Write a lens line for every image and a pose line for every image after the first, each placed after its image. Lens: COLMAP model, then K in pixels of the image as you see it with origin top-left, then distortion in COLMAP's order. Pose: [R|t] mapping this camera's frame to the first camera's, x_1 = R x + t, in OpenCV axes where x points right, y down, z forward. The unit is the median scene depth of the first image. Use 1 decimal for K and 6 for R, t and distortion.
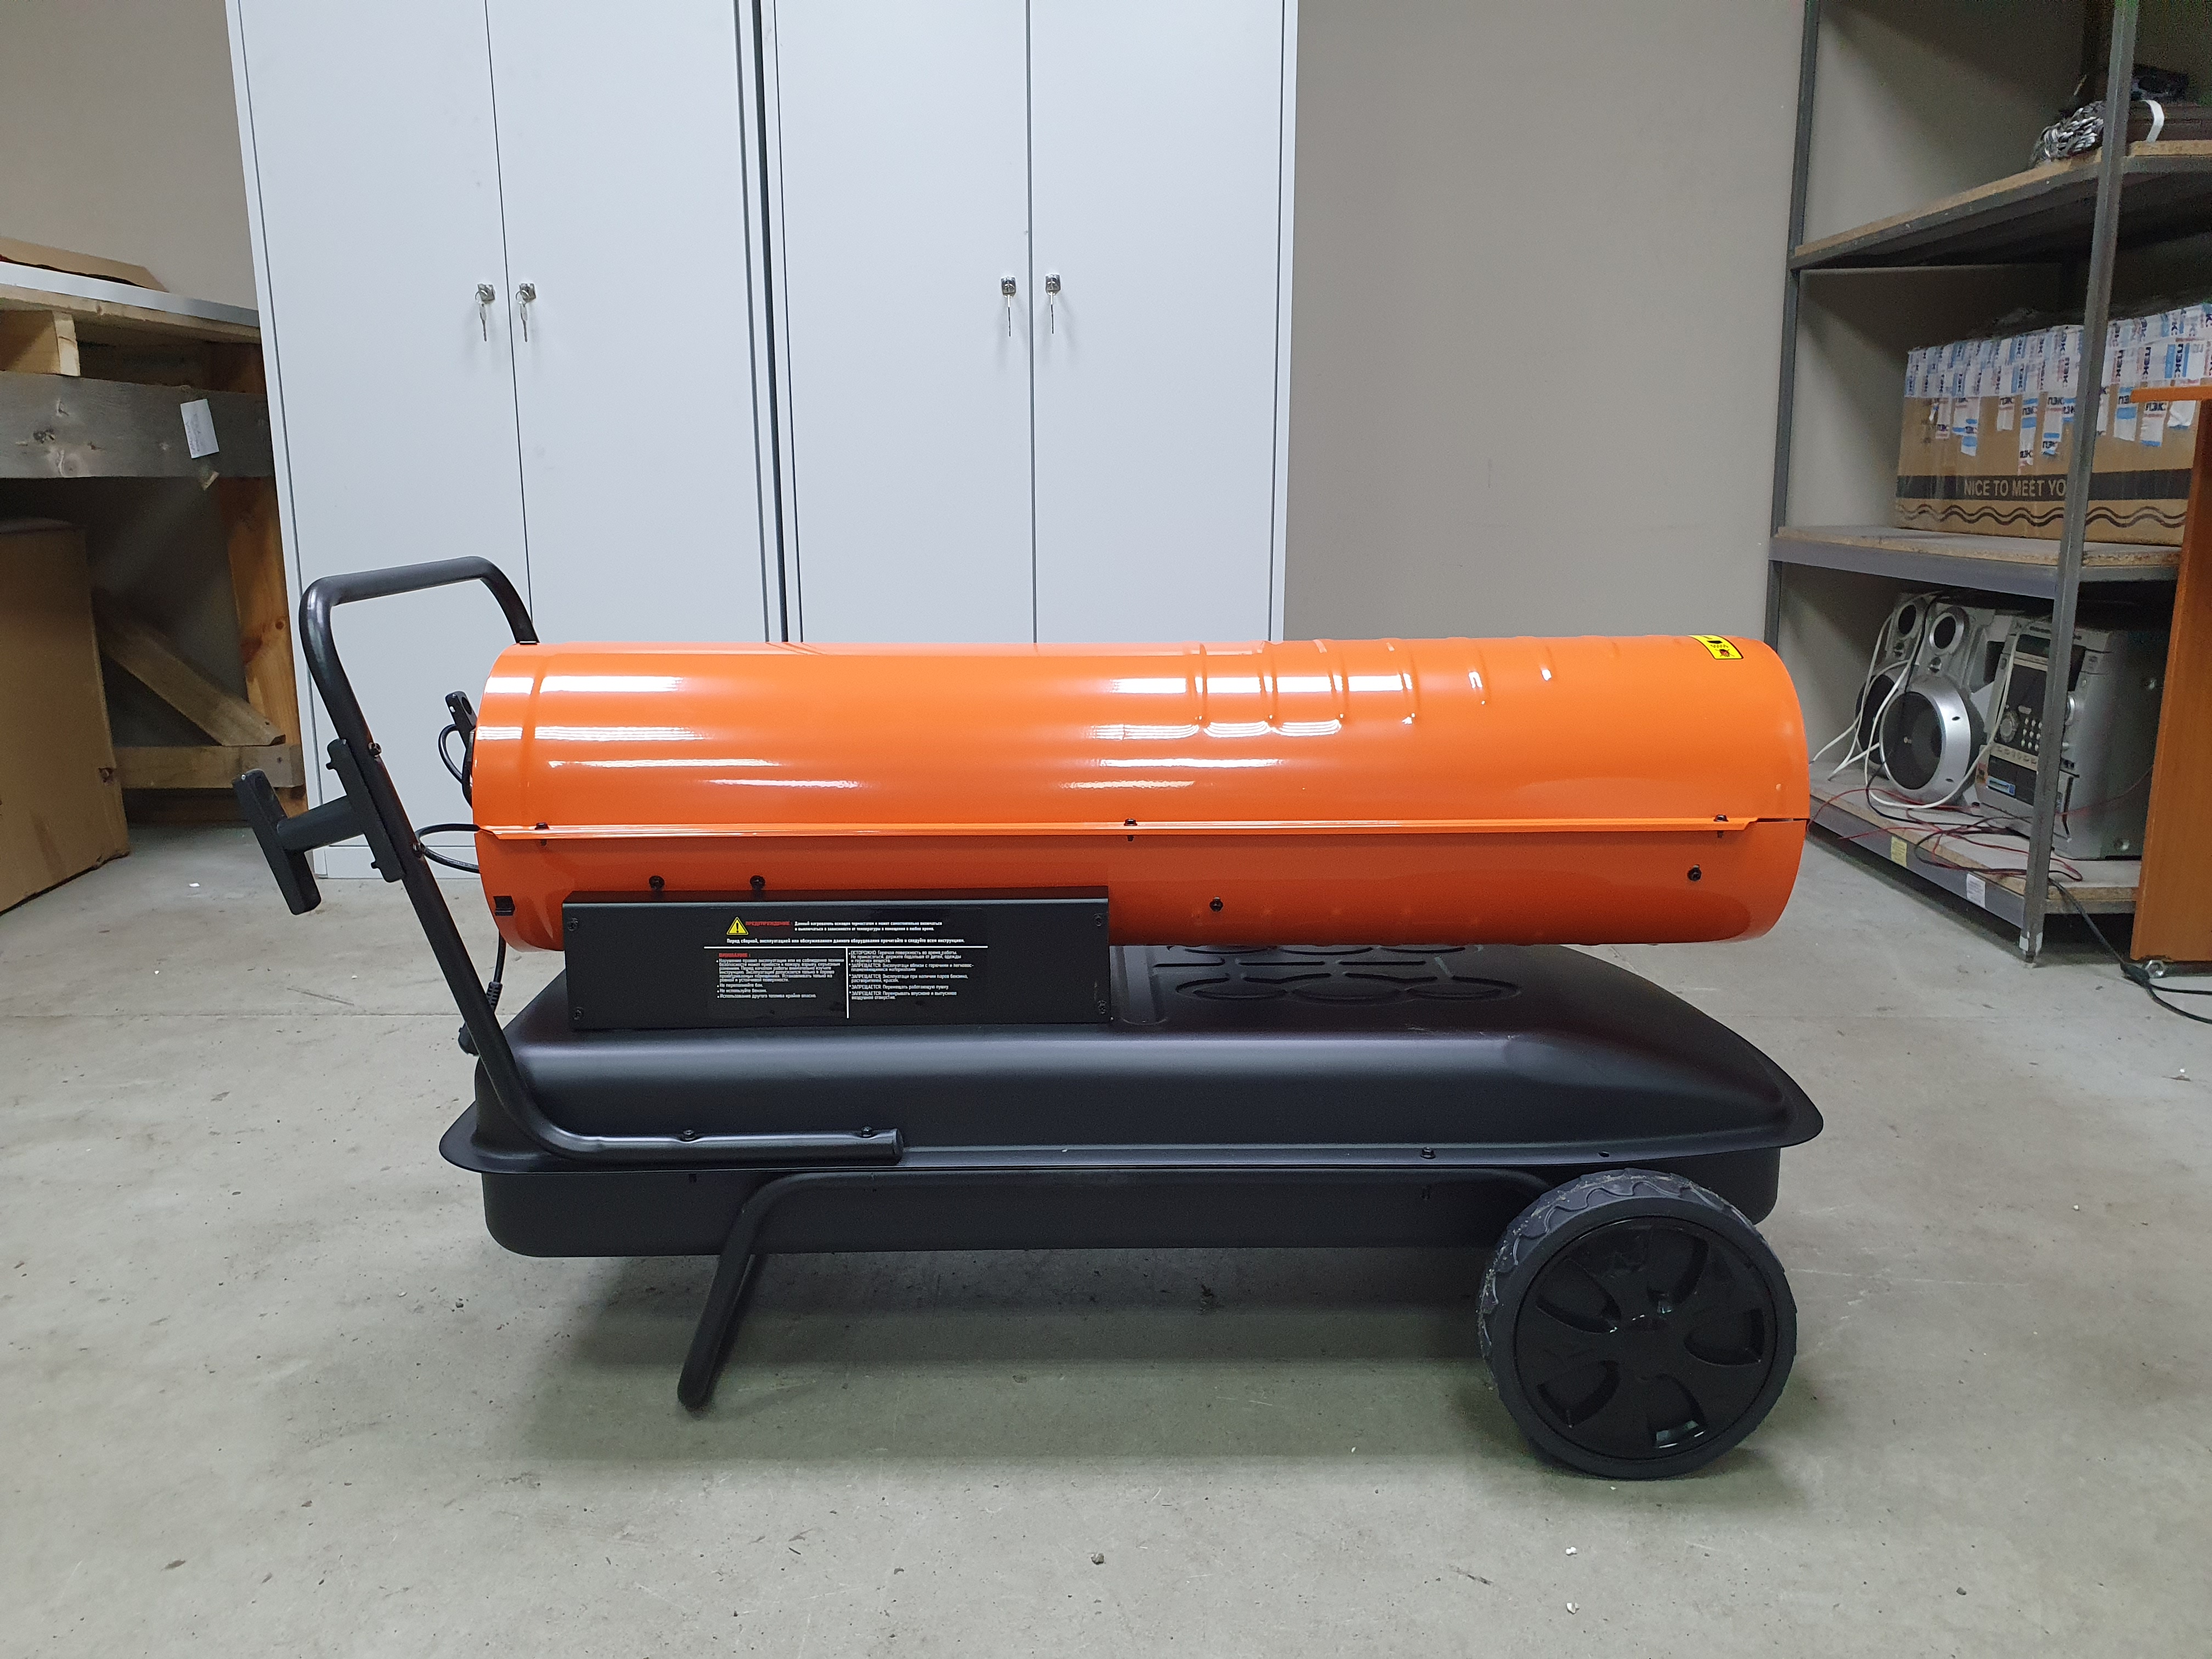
lens RADIAL K [[1728.1, 0, 1089.4], [0, 1728.1, 845.7], [0, 0, 1]] dist [-0.017400, 0.051334]
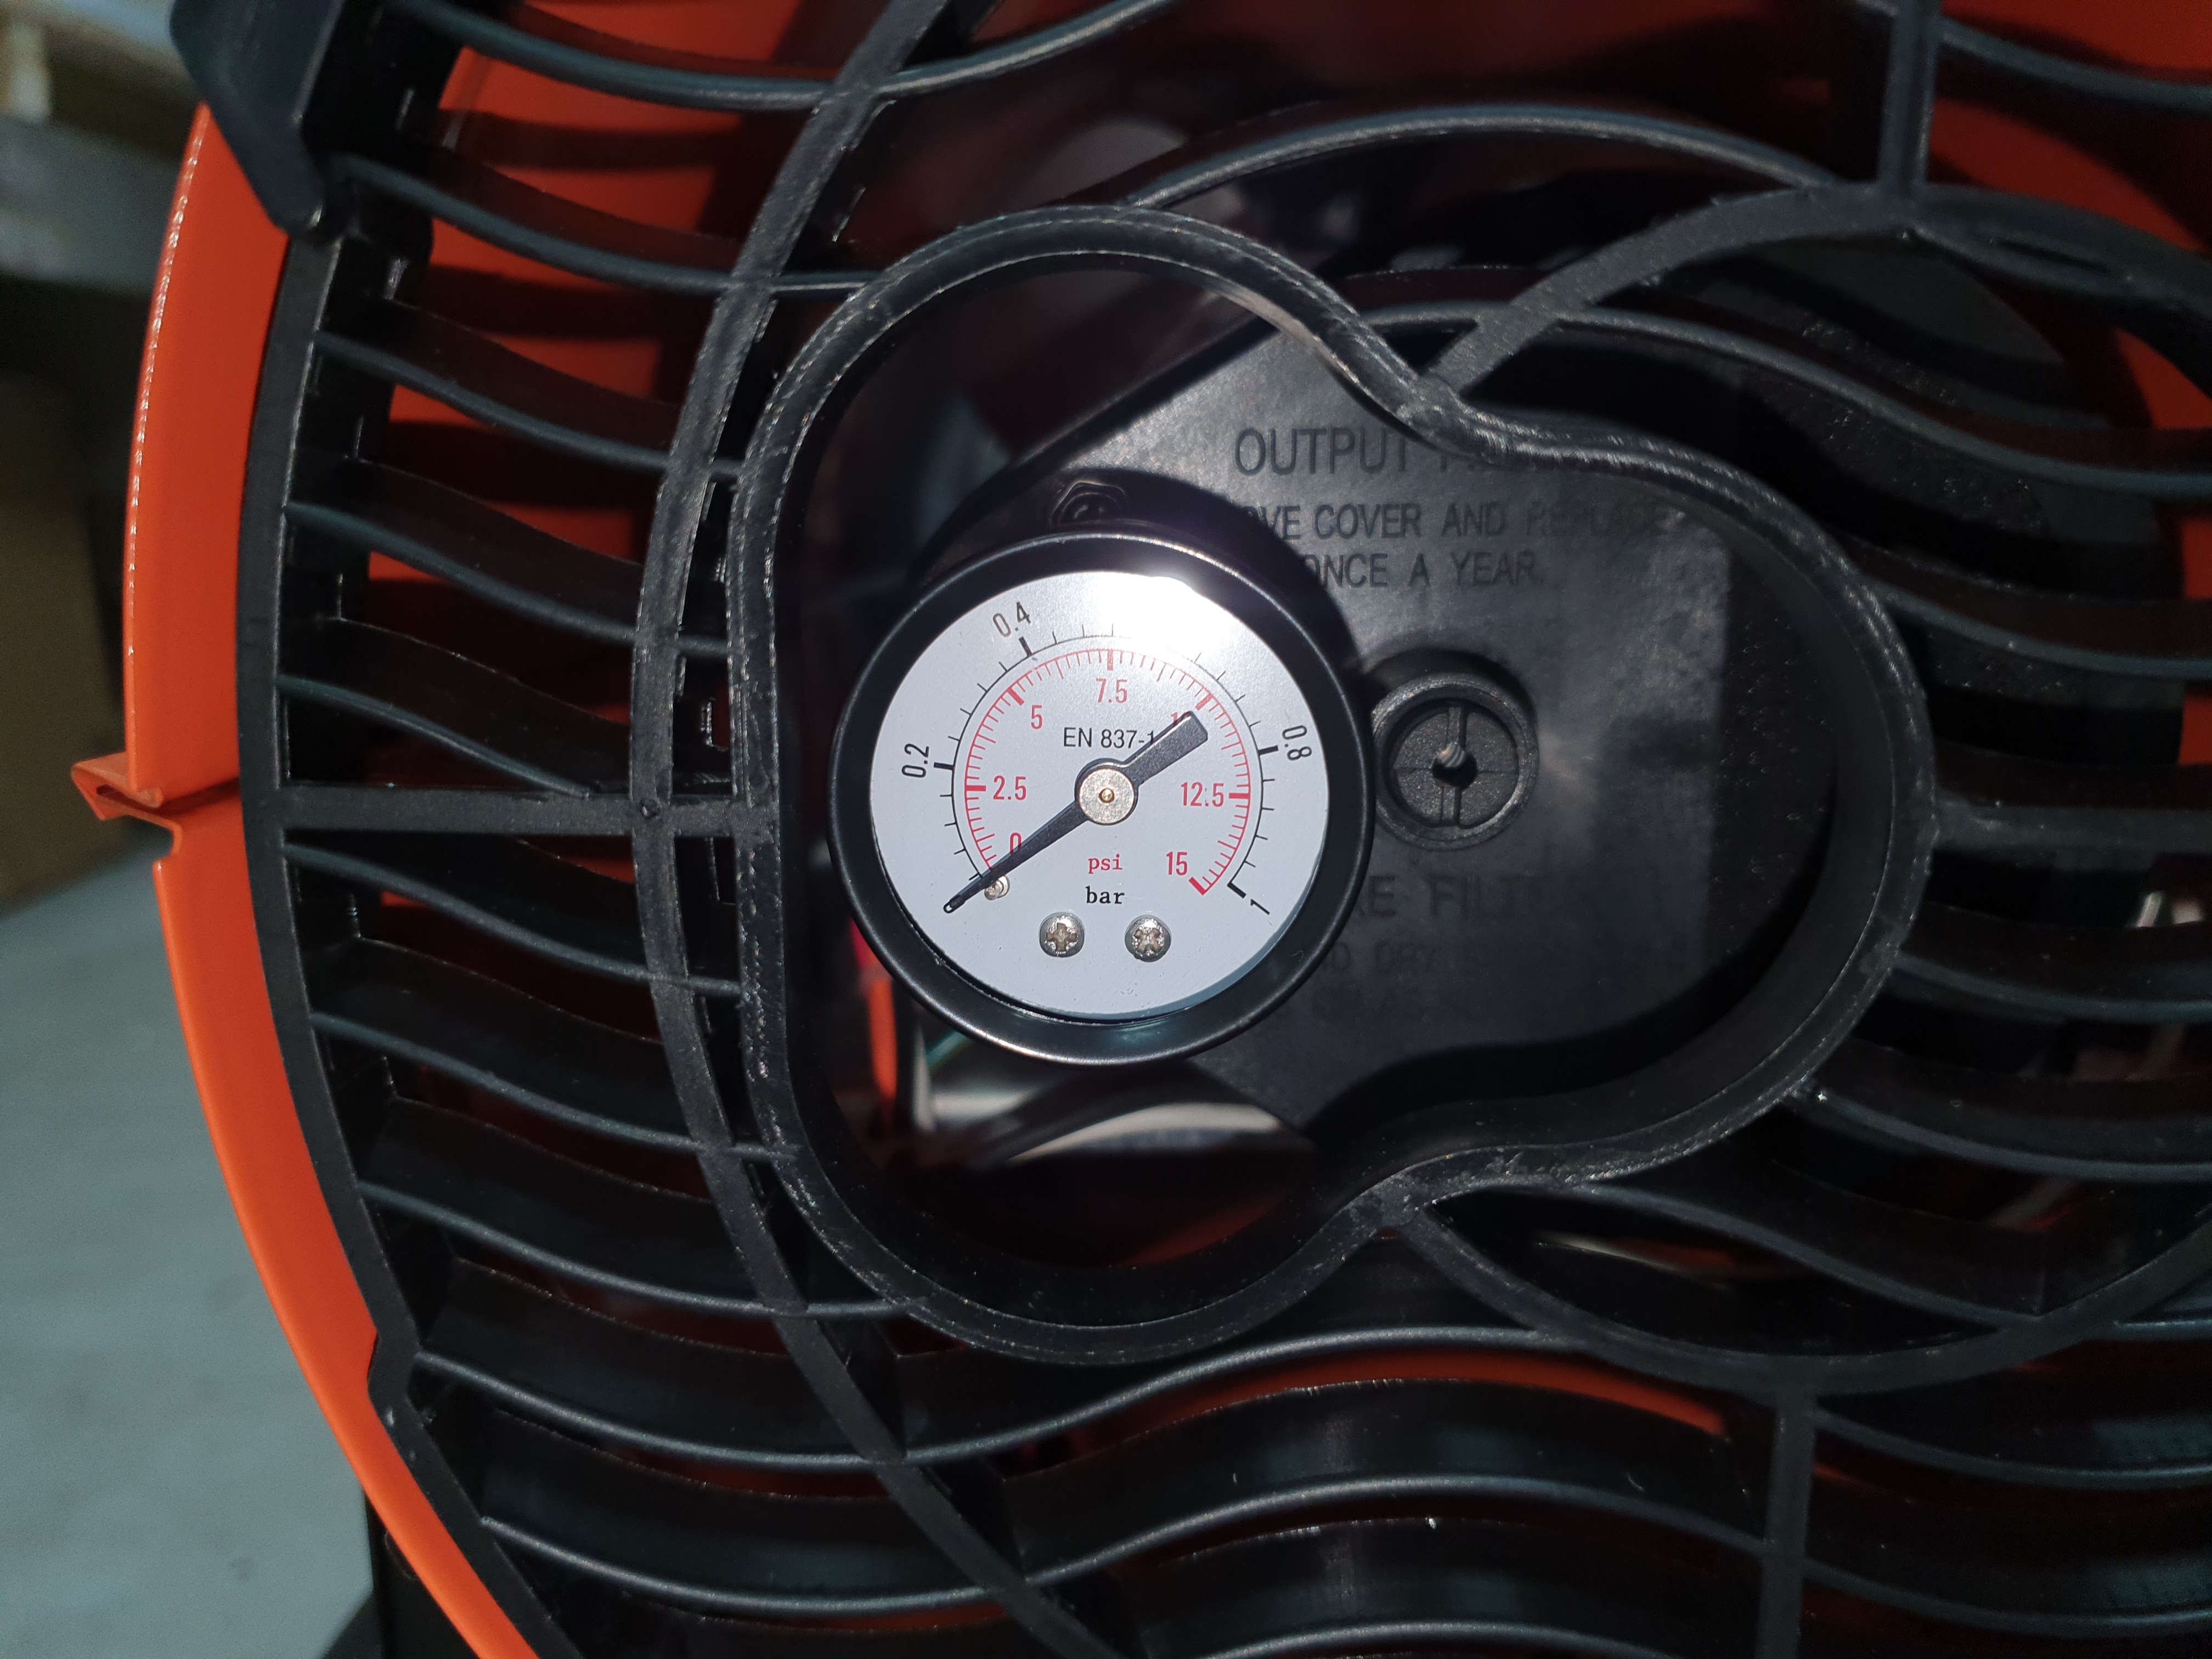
lens RADIAL K [[1728.1, 0, 1107.2], [0, 1728.1, 836.9], [0, 0, 1]] dist [-0.017400, 0.051334]
pose [[0.999166, -0.004190, -0.040628, -0.157472], [0.003580, 0.999880, -0.015069, 0.013120], [0.040686, 0.014911, 0.999061, 0.352295]]
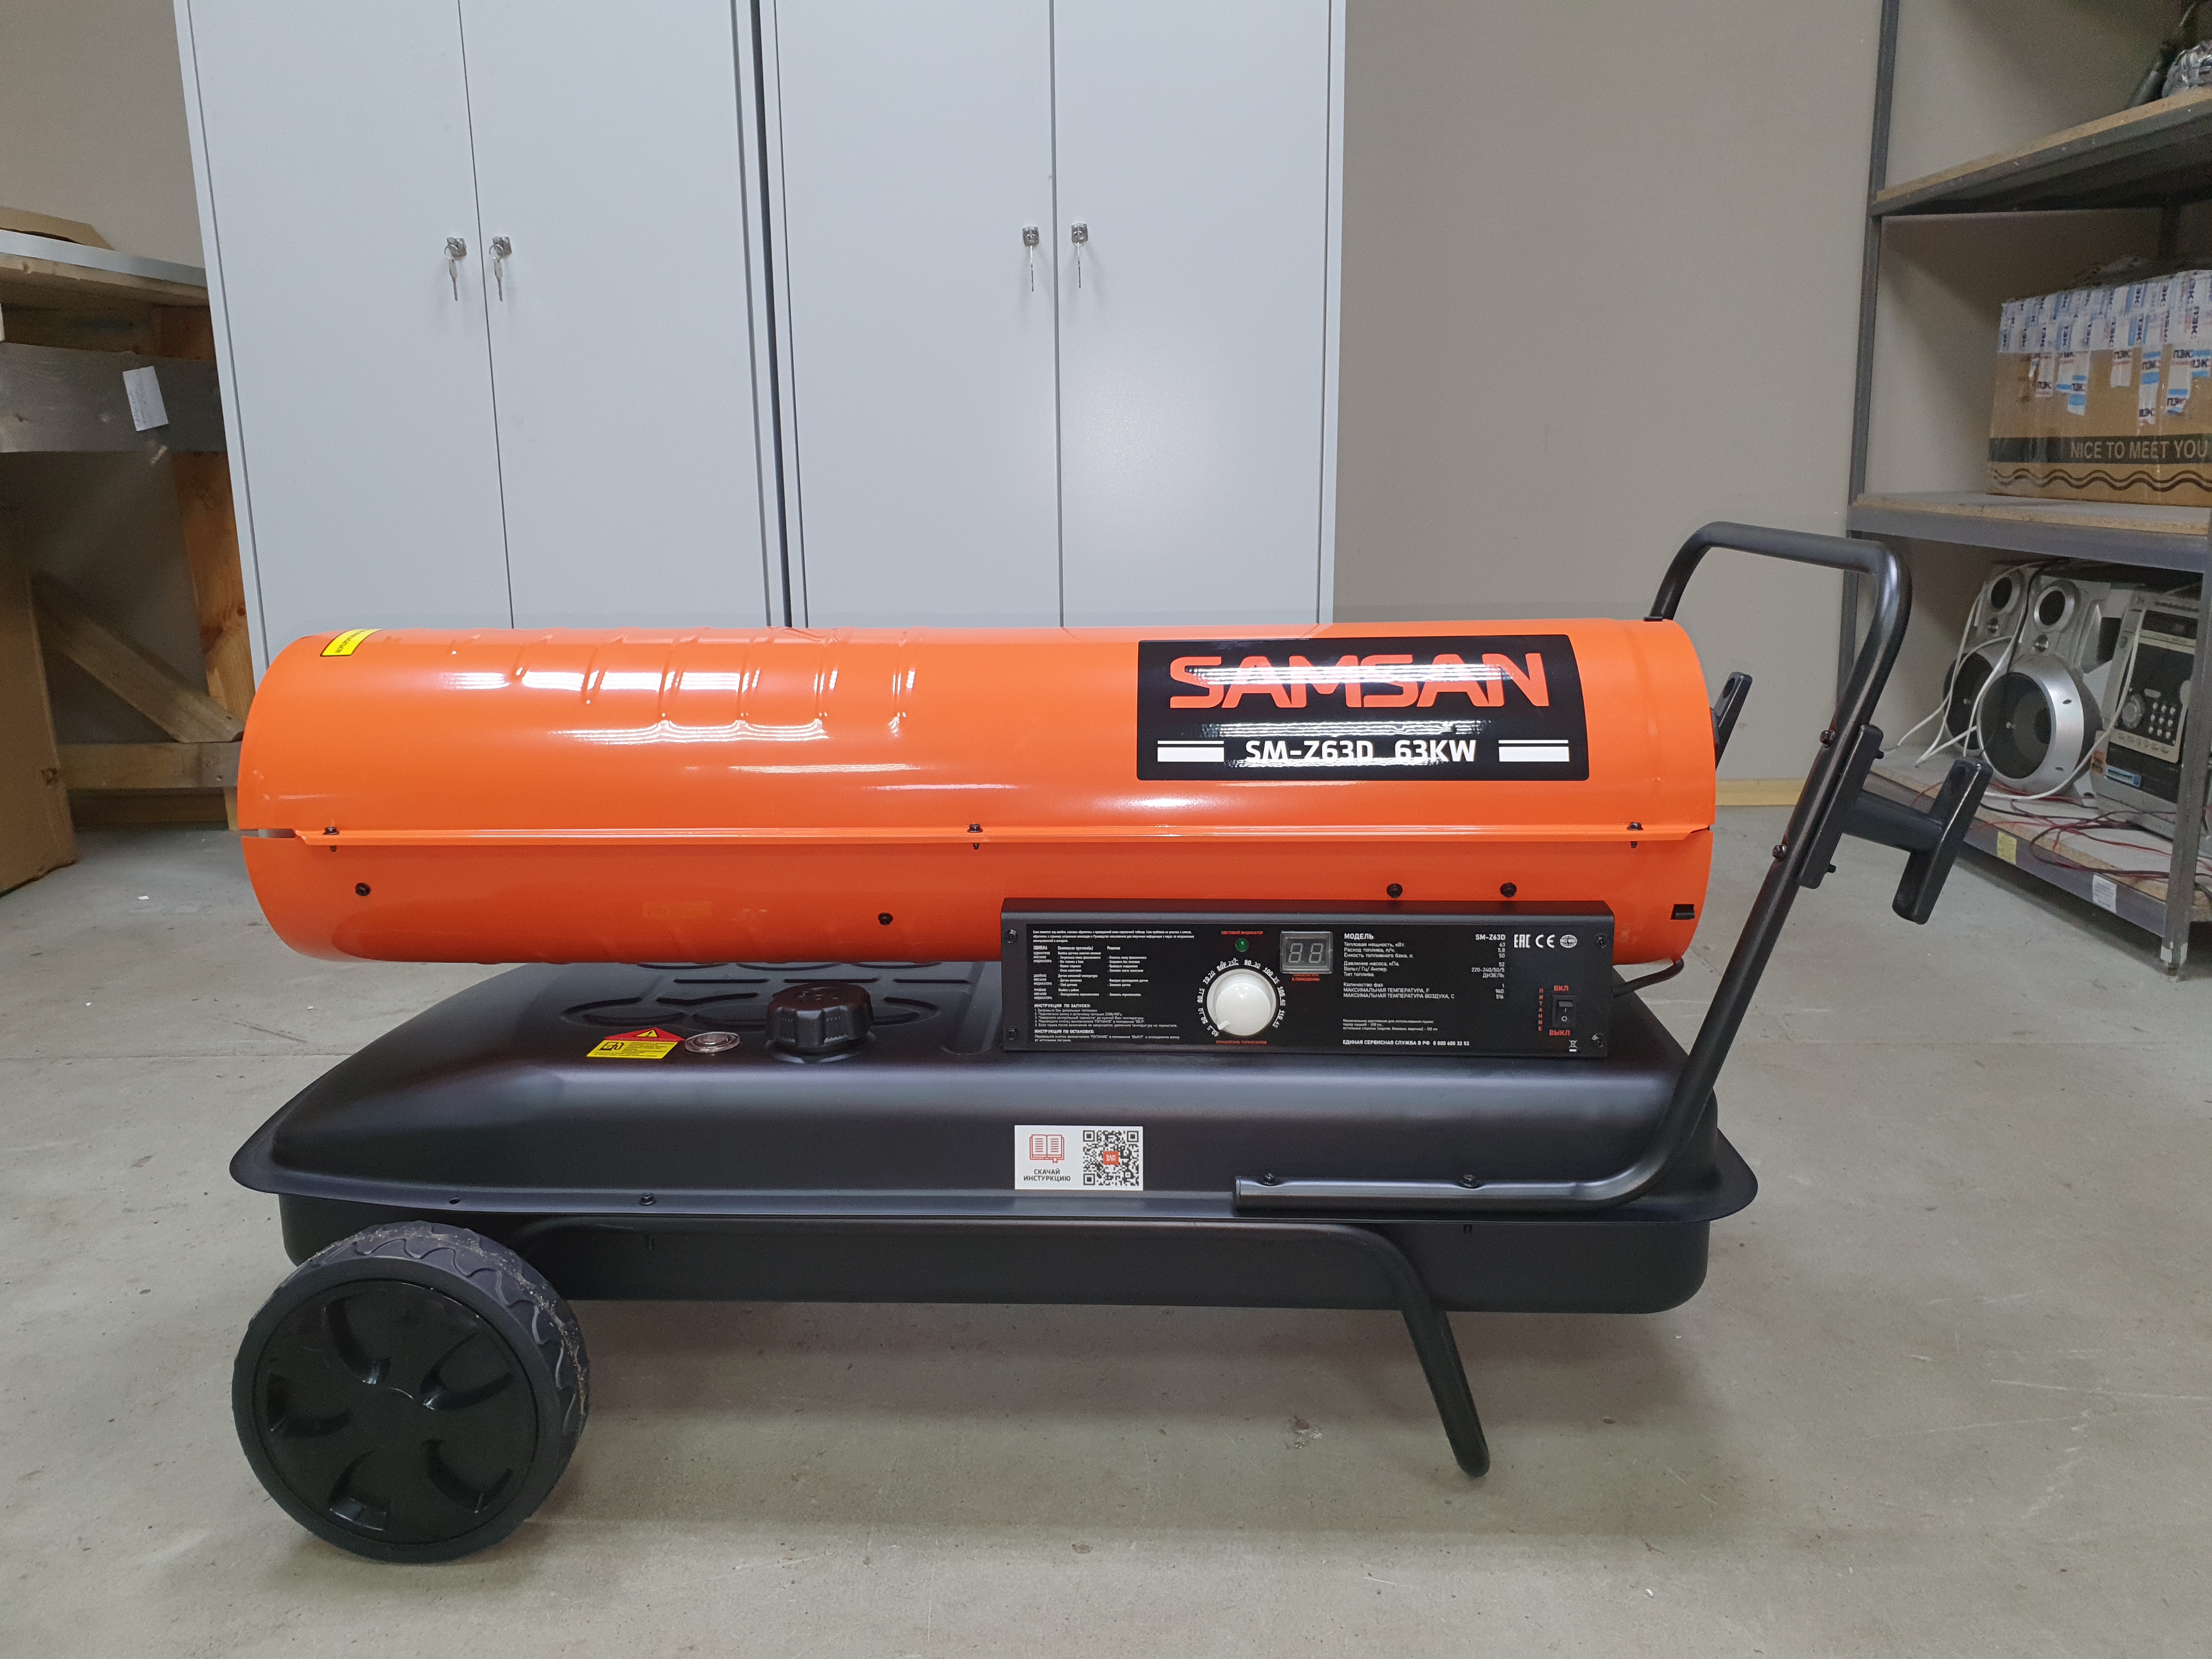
lens RADIAL K [[1728.1, 0, 1108.7], [0, 1728.1, 812.0], [0, 0, 1]] dist [-0.017400, 0.051334]
pose [[0.999940, -0.008355, 0.007058, -0.014452], [0.008367, 0.999964, -0.001673, -0.018191], [-0.007044, 0.001732, 0.999974, 0.087761]]
